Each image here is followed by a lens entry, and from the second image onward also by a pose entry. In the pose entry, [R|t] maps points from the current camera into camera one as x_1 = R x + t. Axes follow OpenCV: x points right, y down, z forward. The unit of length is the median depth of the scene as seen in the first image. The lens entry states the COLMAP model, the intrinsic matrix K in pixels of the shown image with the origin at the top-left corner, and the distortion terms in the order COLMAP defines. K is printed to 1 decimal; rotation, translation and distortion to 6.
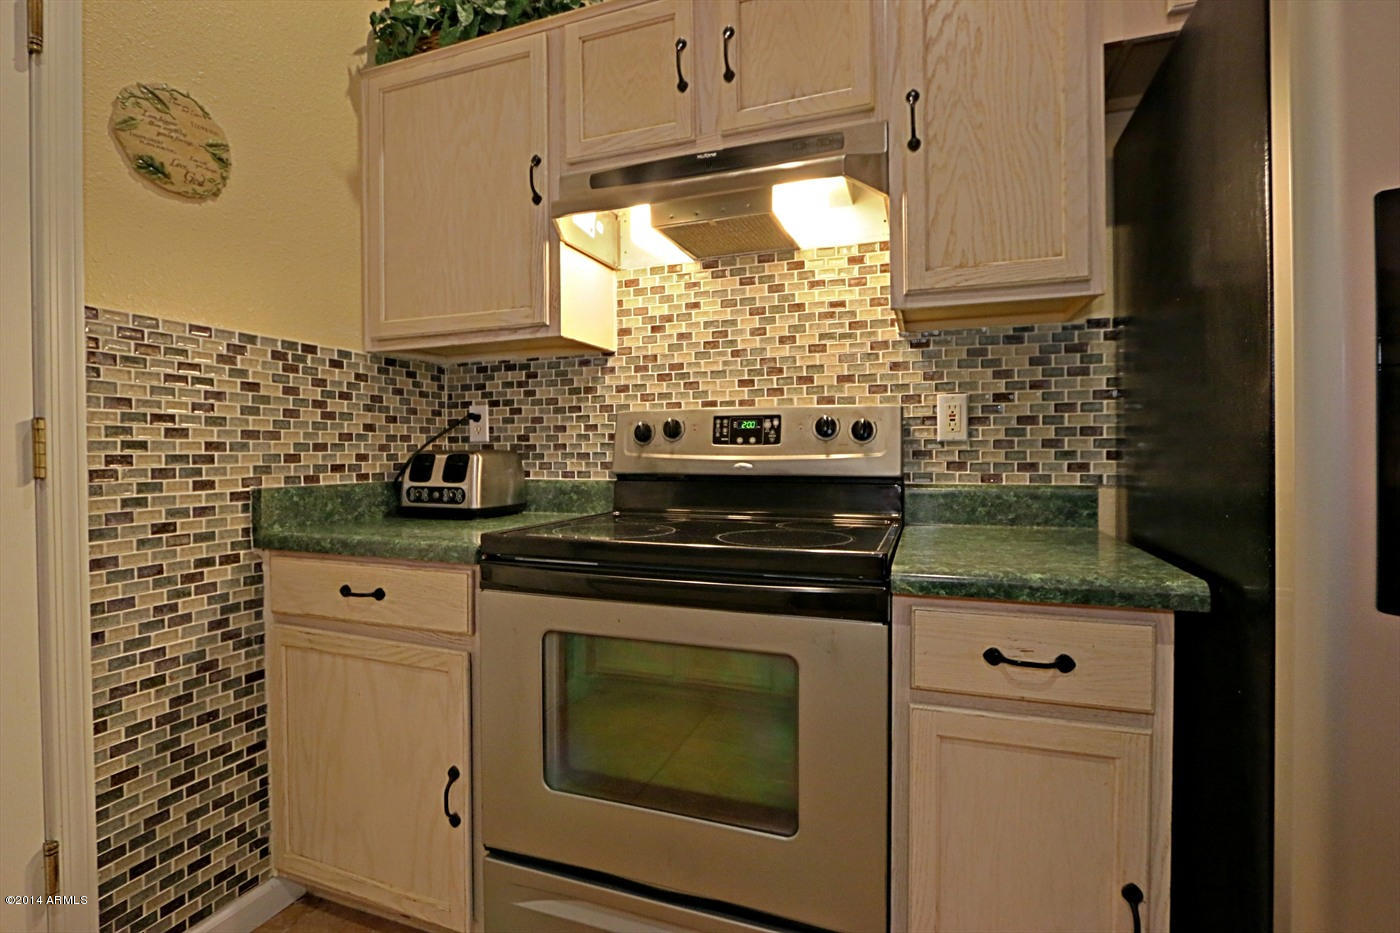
lens RADIAL K [[641.4, 0, 698.6], [0, 641.4, 459.3], [0, 0, 1]] dist [-0.020207, 0.003400]
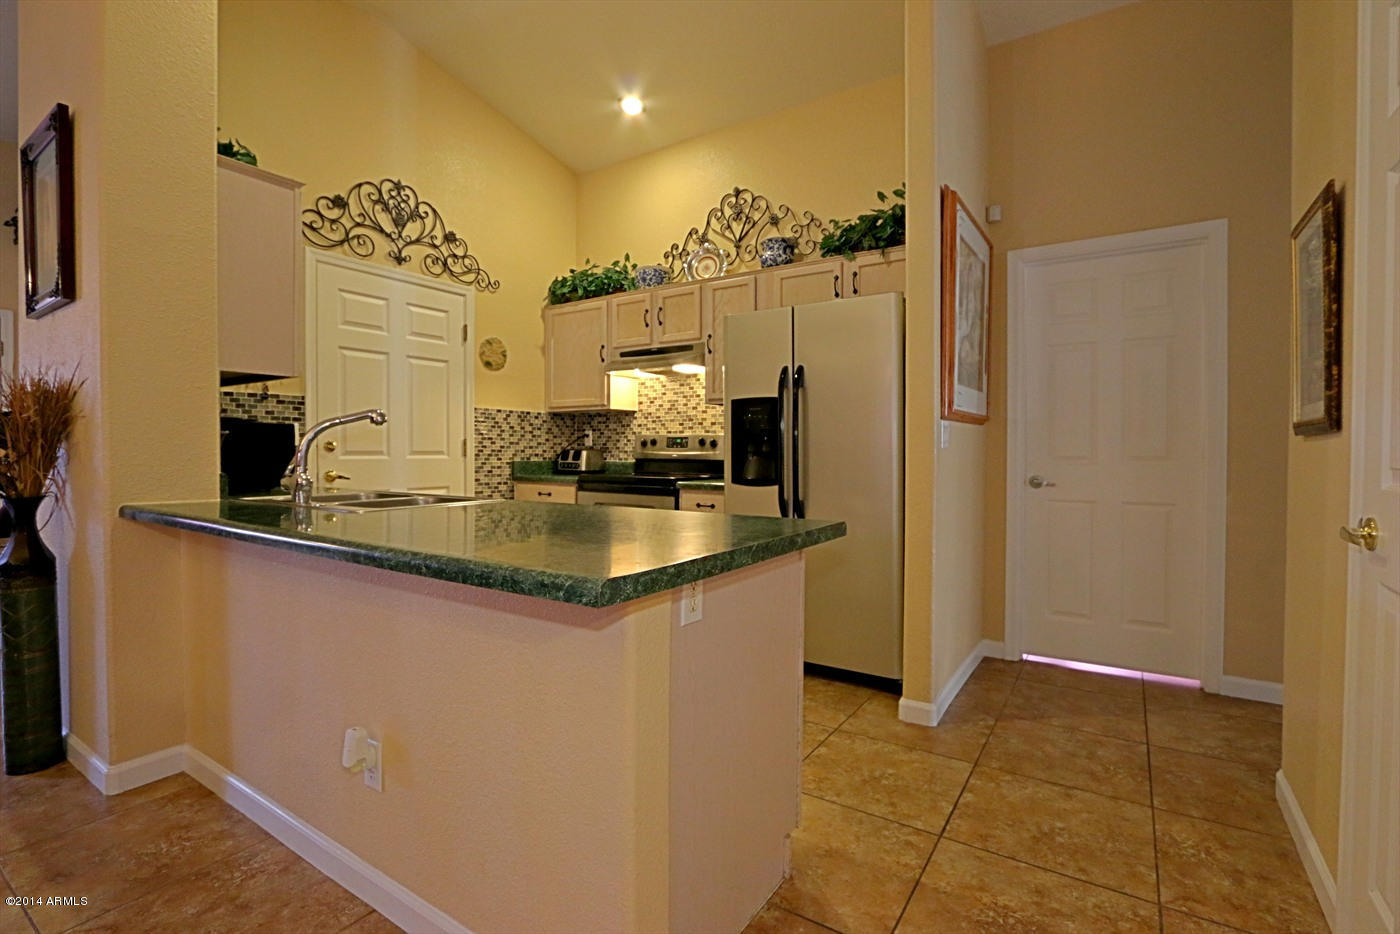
lens RADIAL K [[641.4, 0, 703.4], [0, 641.4, 464.7], [0, 0, 1]] dist [-0.020207, 0.003400]
pose [[0.973404, 0.016537, -0.228500, 0.784371], [-0.014663, 0.999844, 0.009896, 0.017756], [0.228628, -0.006282, 0.973494, -1.560268]]
